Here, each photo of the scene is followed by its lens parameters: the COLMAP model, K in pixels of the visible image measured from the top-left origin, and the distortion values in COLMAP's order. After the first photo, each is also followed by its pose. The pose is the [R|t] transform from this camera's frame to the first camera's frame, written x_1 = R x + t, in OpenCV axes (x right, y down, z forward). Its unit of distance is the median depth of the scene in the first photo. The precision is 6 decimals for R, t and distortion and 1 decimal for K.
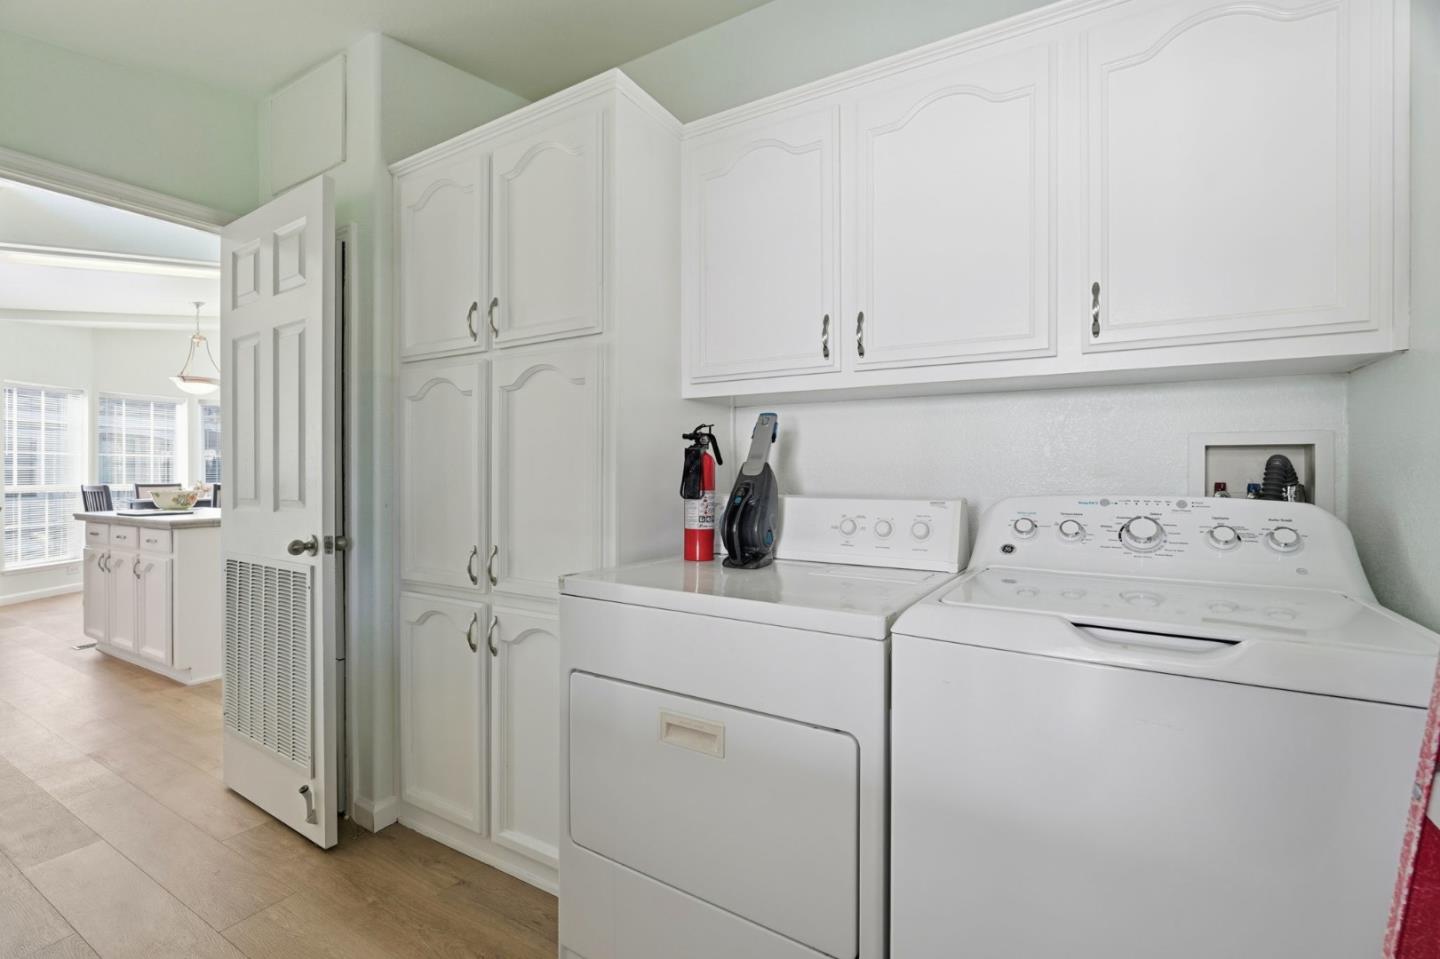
lens RADIAL K [[635.5, 0, 713.0], [0, 635.5, 475.3], [0, 0, 1]] dist [-0.011098, 0.004711]
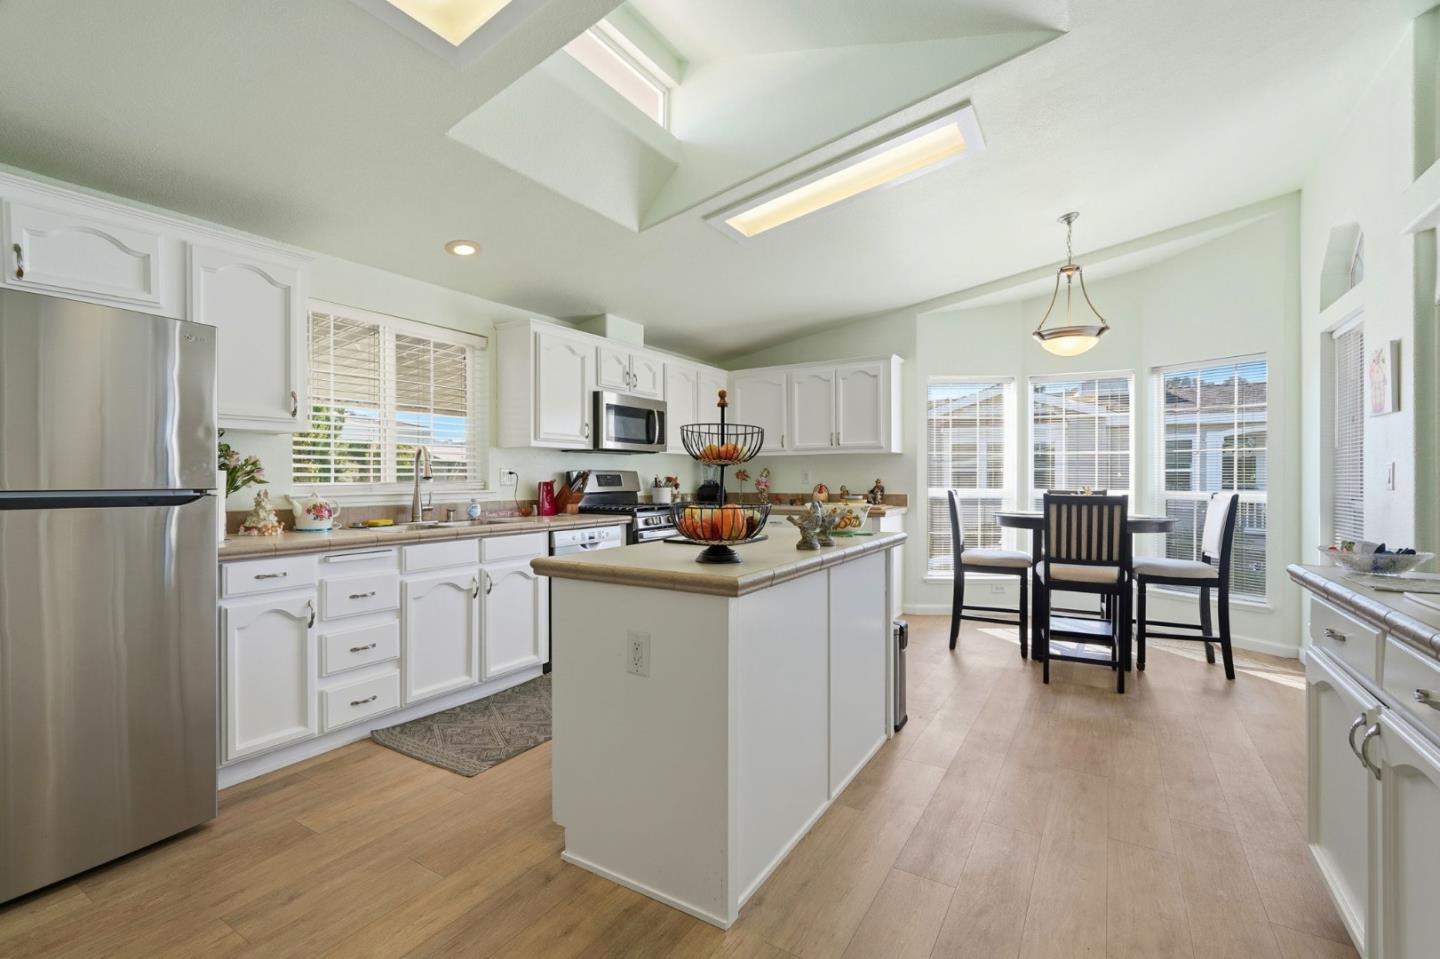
lens RADIAL K [[635.5, 0, 731.0], [0, 635.5, 477.0], [0, 0, 1]] dist [-0.011098, 0.004711]
pose [[0.006779, 0.003863, -0.999970, -0.164217], [-0.004489, 0.999983, 0.003832, -0.003507], [0.999967, 0.004462, 0.006796, 0.662373]]
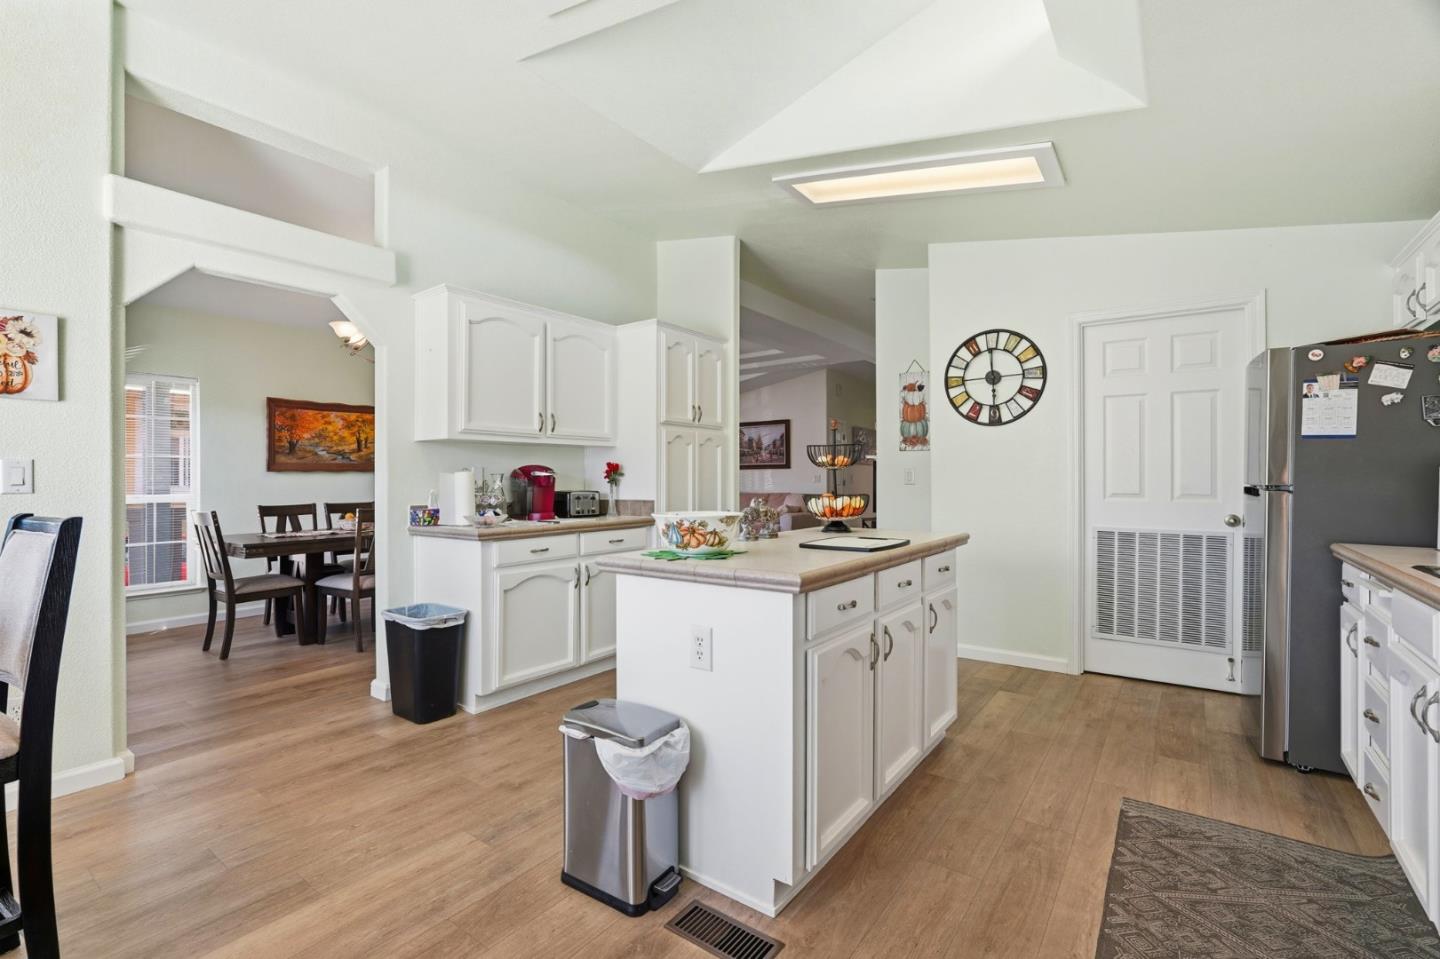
lens RADIAL K [[635.5, 0, 716.2], [0, 635.5, 475.4], [0, 0, 1]] dist [-0.011098, 0.004711]
pose [[0.095476, 0.005124, 0.995419, -0.964721], [0.006623, 0.999961, -0.005783, 0.000313], [-0.995410, 0.007145, 0.095439, 0.701201]]
